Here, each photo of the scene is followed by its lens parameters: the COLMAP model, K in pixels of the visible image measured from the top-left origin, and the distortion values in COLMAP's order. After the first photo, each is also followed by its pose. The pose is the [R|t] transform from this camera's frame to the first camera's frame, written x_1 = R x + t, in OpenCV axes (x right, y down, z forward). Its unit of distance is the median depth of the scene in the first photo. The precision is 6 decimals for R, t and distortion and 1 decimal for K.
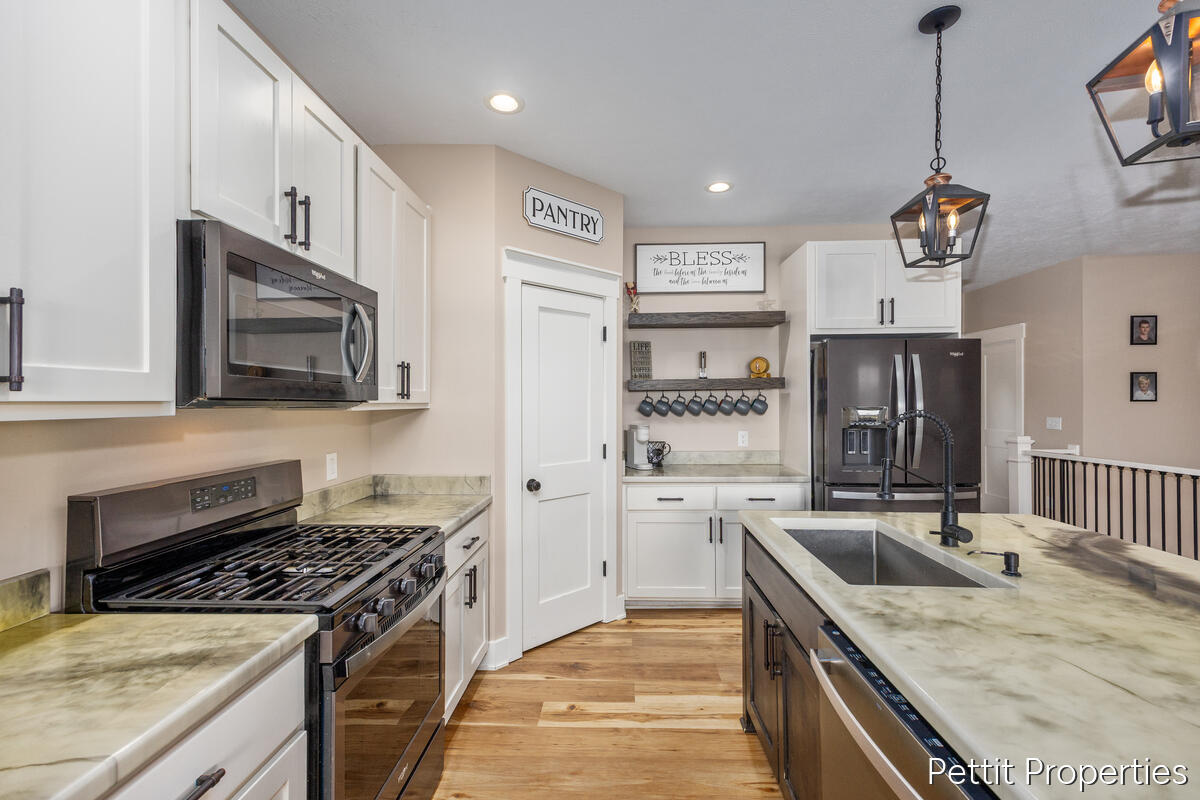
lens RADIAL K [[480.6, 0, 603.9], [0, 480.6, 399.3], [0, 0, 1]] dist [0.001003, 0.000049]
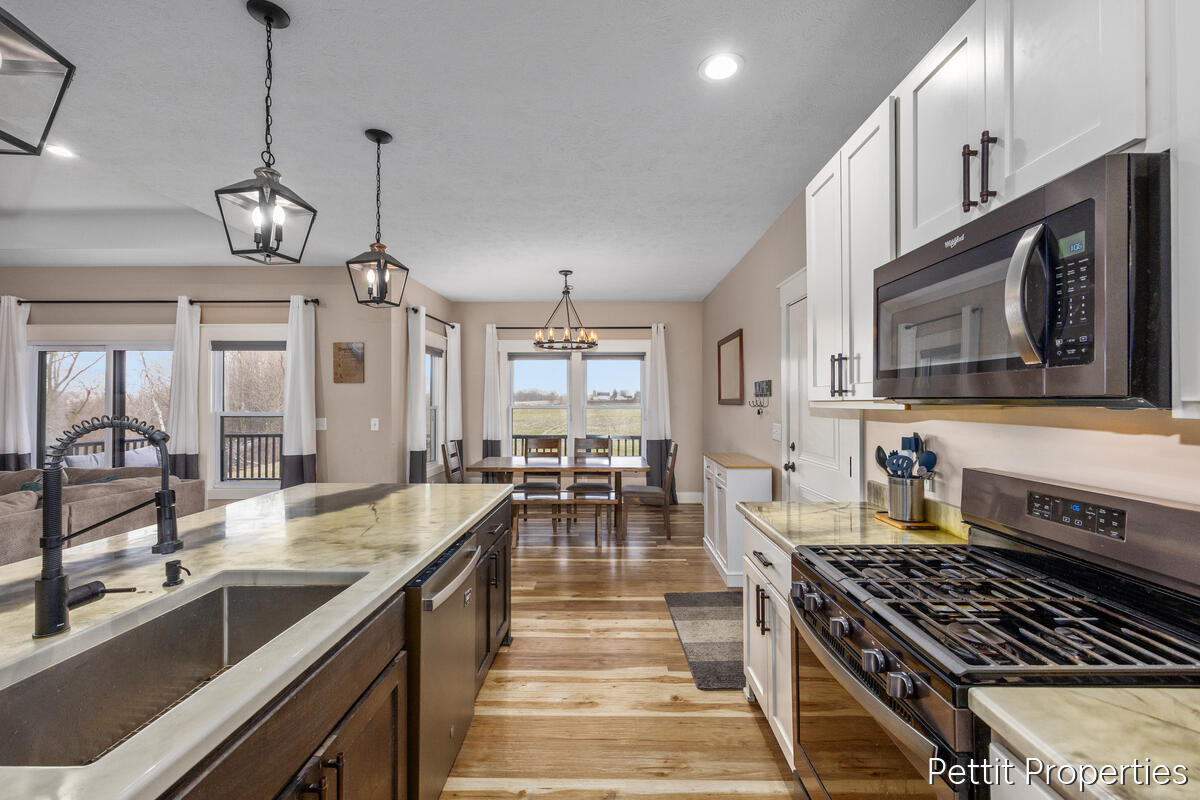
lens RADIAL K [[480.6, 0, 600.0], [0, 480.6, 401.9], [0, 0, 1]] dist [0.001003, 0.000049]
pose [[-0.999709, 0.005394, -0.023515, 0.017491], [0.005520, 0.999971, -0.005290, 0.010193], [0.023486, -0.005418, -0.999709, 1.850281]]
